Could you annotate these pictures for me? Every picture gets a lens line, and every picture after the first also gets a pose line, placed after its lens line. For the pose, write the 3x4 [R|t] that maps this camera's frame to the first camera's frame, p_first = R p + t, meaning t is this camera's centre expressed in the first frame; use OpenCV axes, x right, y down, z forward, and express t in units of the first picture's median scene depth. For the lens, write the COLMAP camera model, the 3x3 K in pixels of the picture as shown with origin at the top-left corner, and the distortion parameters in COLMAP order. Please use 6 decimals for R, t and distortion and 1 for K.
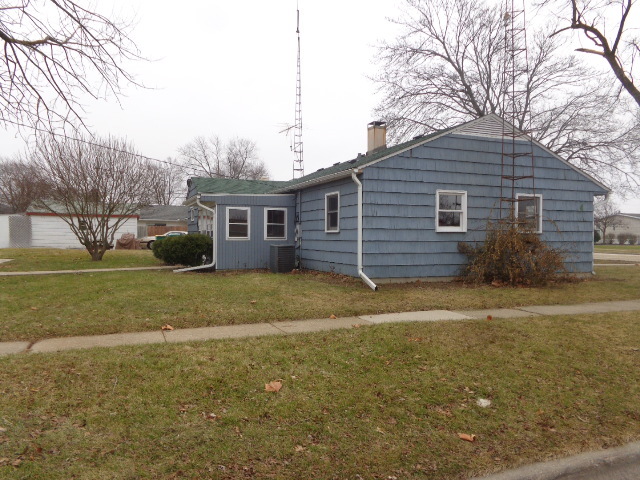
lens RADIAL K [[471.7, 0, 320.2], [0, 471.7, 232.3], [0, 0, 1]] dist [-0.000402, -0.000937]
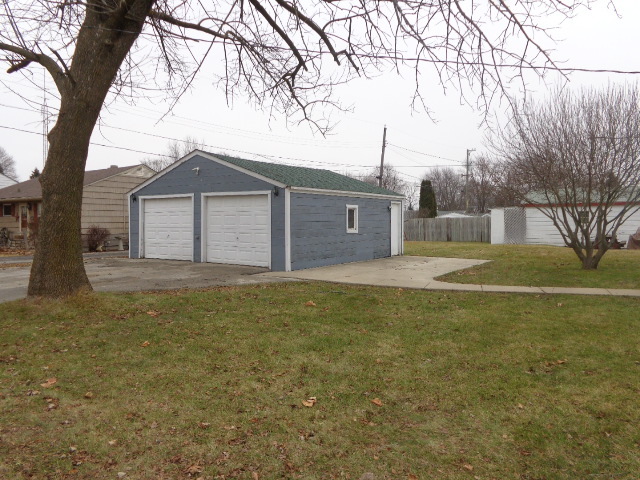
lens RADIAL K [[471.7, 0, 320.2], [0, 471.7, 232.3], [0, 0, 1]] dist [-0.000402, -0.000937]
pose [[0.536136, 0.001014, -0.844131, -0.096376], [0.015988, 0.999808, 0.011356, -0.008374], [0.843980, -0.019585, 0.536017, 0.284448]]
